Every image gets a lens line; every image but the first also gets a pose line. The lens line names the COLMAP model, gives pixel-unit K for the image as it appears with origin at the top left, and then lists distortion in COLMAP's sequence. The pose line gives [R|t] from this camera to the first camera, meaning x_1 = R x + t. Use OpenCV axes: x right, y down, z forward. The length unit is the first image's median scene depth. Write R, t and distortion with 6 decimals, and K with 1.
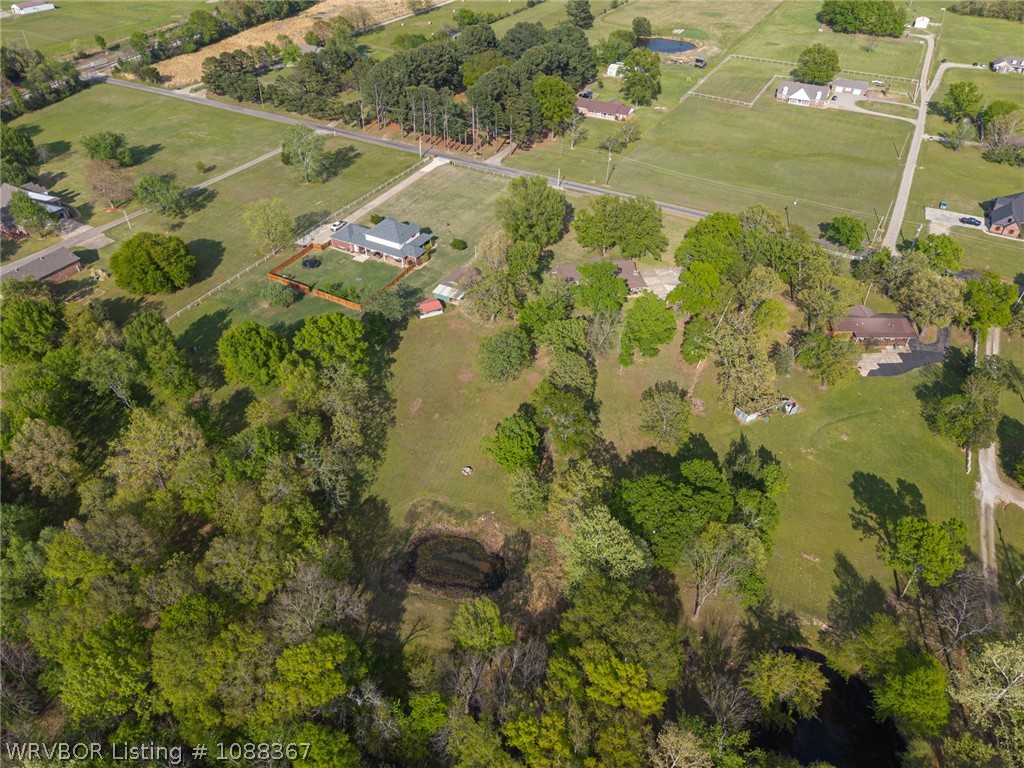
lens RADIAL K [[691.2, 0, 510.3], [0, 691.2, 390.1], [0, 0, 1]] dist [0.013018, -0.009081]
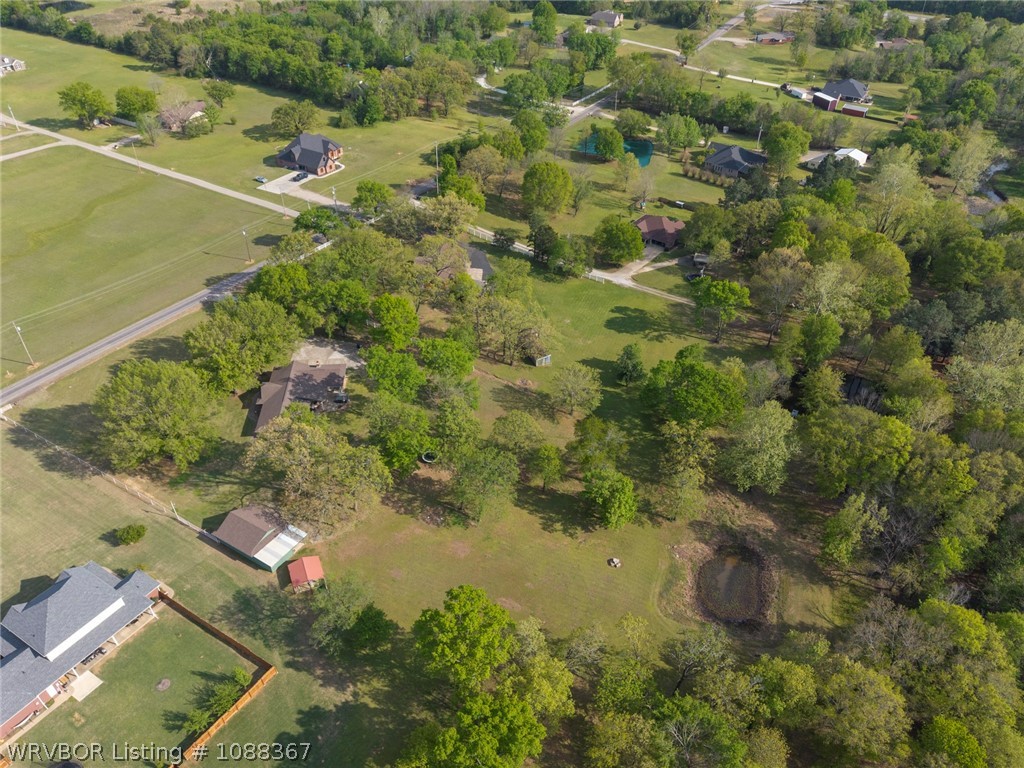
lens RADIAL K [[754.5, 0, 546.6], [0, 754.5, 435.1], [0, 0, 1]] dist [0.017150, -0.015496]
pose [[0.054585, -0.648310, 0.759417, -0.436460], [0.627750, 0.613730, 0.478816, -0.312379], [-0.776498, 0.450588, 0.440477, 0.371497]]
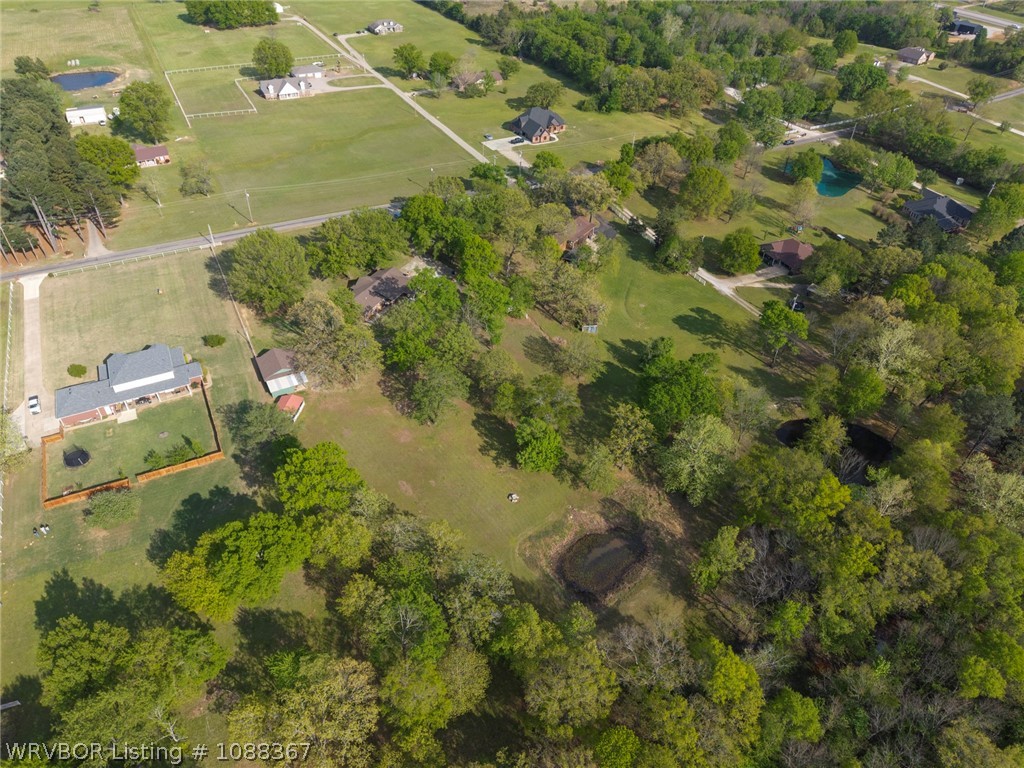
lens RADIAL K [[691.2, 0, 506.8], [0, 691.2, 387.1], [0, 0, 1]] dist [0.013018, -0.009081]
pose [[0.568224, -0.517707, 0.639610, -0.391911], [0.517647, 0.829113, 0.211220, -0.143754], [-0.639658, 0.211072, 0.739111, 0.161392]]
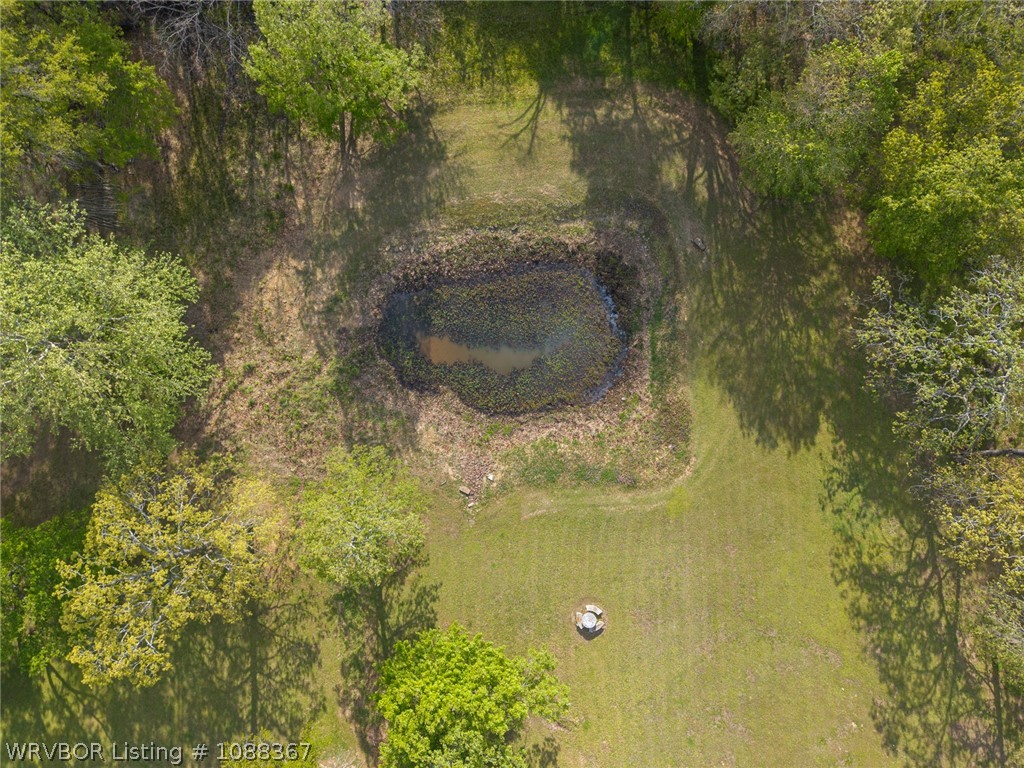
lens RADIAL K [[691.2, 0, 517.2], [0, 691.2, 383.8], [0, 0, 1]] dist [0.013018, -0.009081]
pose [[-0.949079, 0.313452, -0.031561, -0.034804], [-0.224808, -0.603667, 0.764884, -0.042294], [0.220702, 0.733030, 0.643395, 0.440818]]
